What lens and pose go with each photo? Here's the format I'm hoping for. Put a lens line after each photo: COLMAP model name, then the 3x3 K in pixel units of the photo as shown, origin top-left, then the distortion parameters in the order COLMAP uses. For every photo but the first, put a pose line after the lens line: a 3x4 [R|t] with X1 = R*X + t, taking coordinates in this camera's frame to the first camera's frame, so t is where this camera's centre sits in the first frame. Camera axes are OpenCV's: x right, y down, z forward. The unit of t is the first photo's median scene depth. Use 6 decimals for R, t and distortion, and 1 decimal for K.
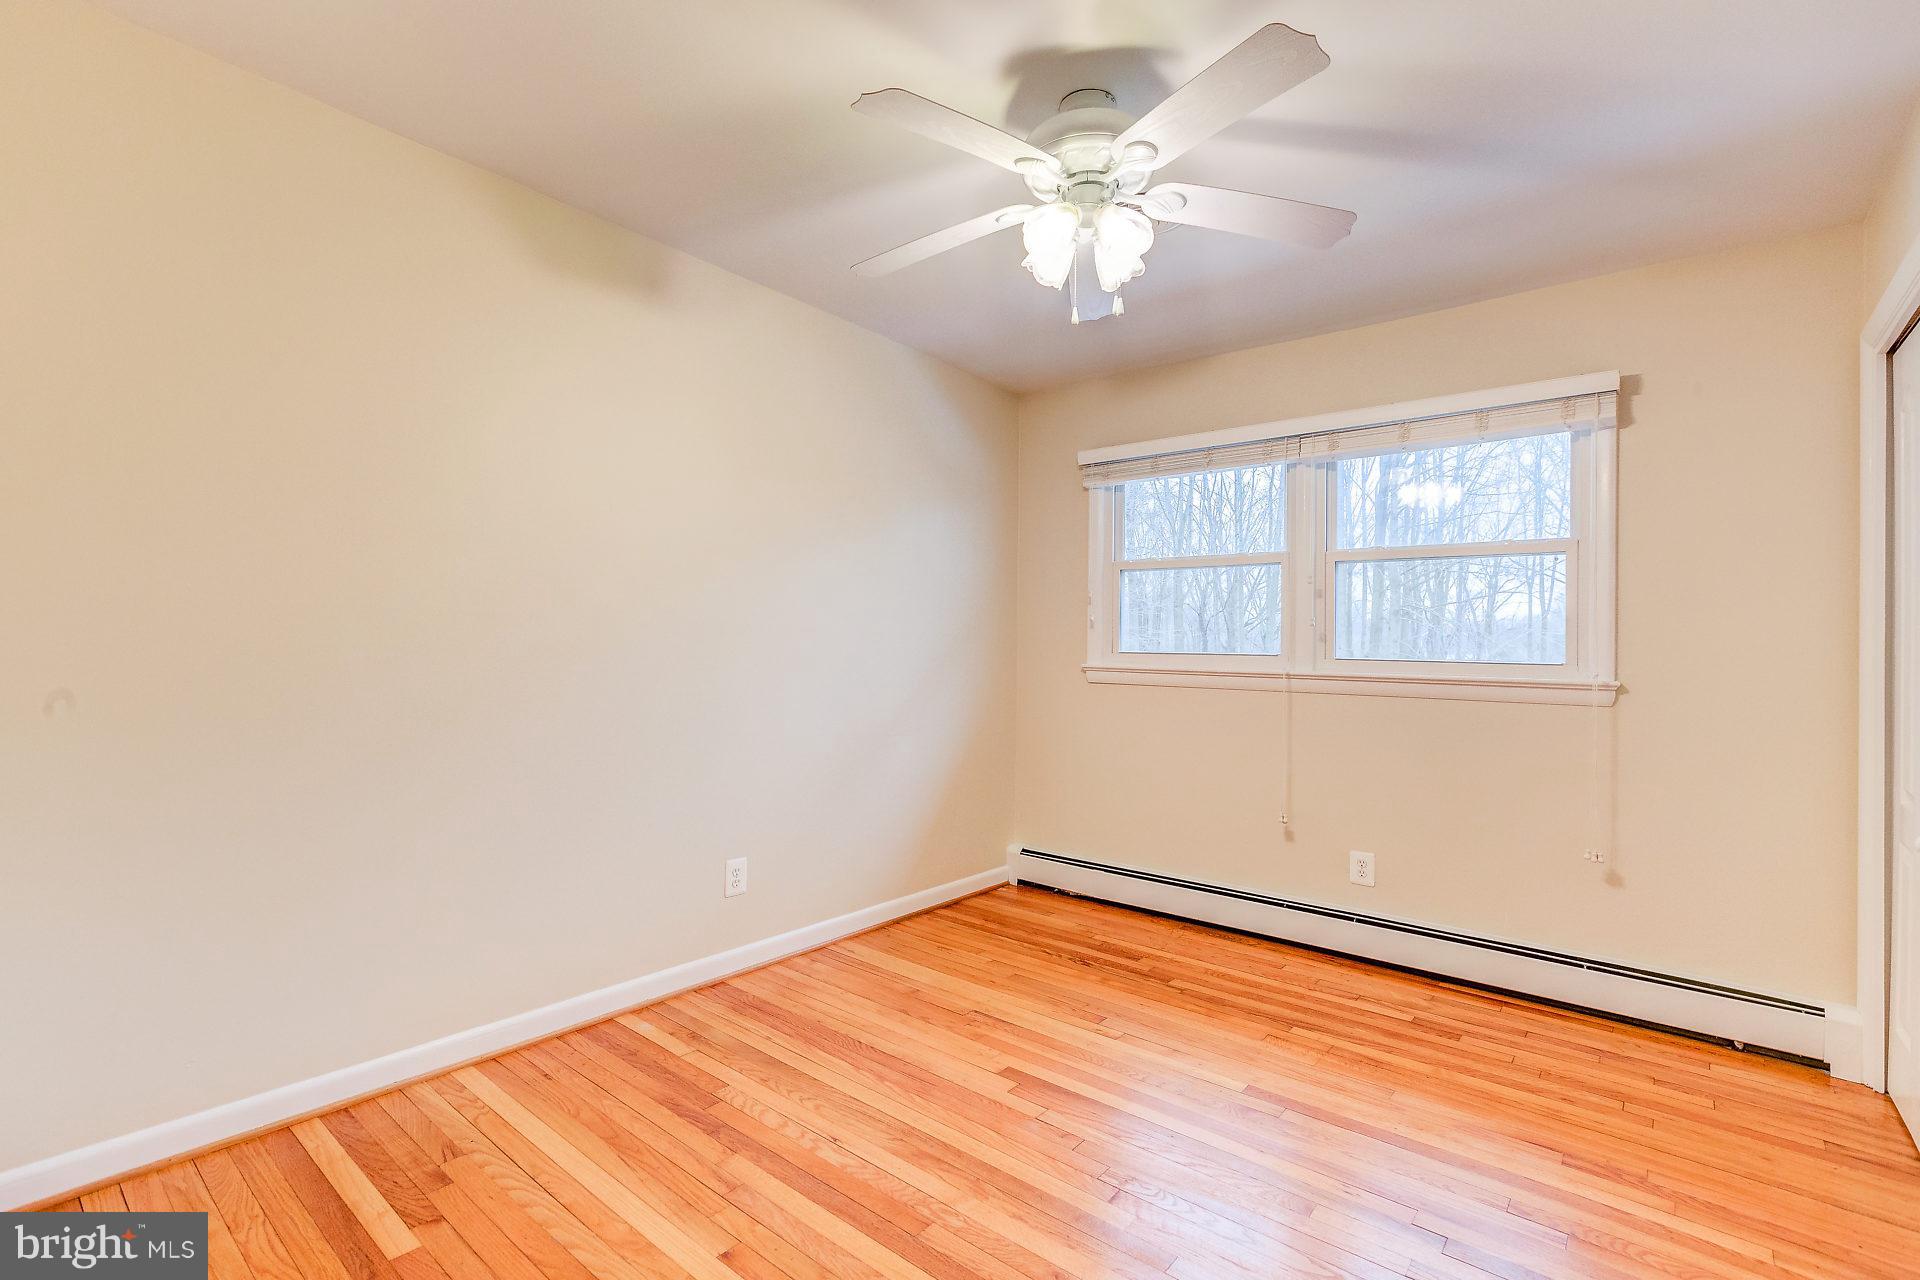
lens RADIAL K [[721.0, 0, 960.4], [0, 721.0, 644.9], [0, 0, 1]] dist [0.001296, 0.000190]
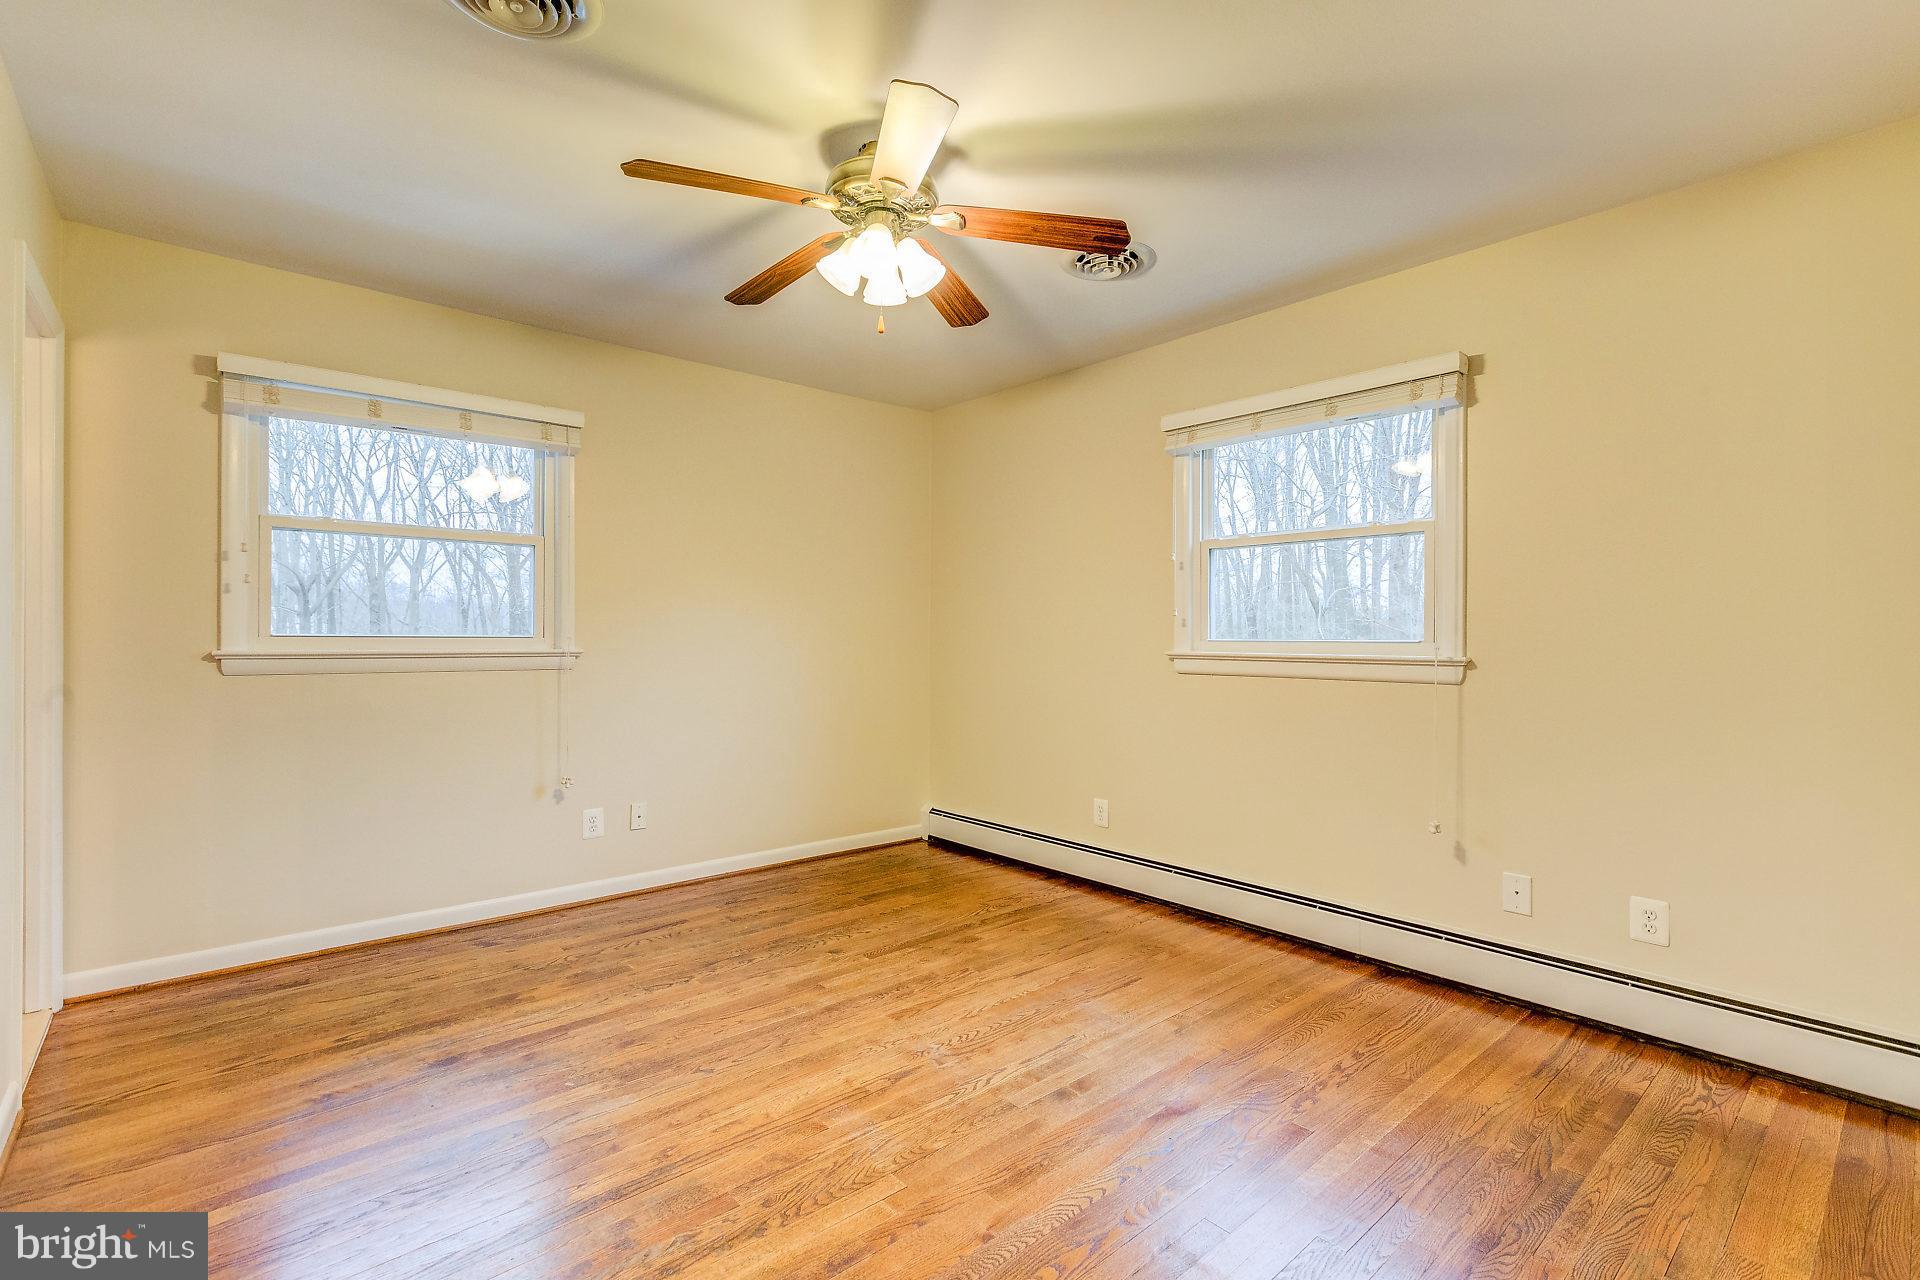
lens RADIAL K [[874.5, 0, 960.0], [0, 874.5, 640.0], [0, 0, 1]] dist [0.000425, -0.000476]
pose [[0.970246, -0.012611, -0.241793, 0.472438], [0.014126, 0.999890, 0.004535, 0.009848], [0.241709, -0.007815, 0.970317, -0.332689]]
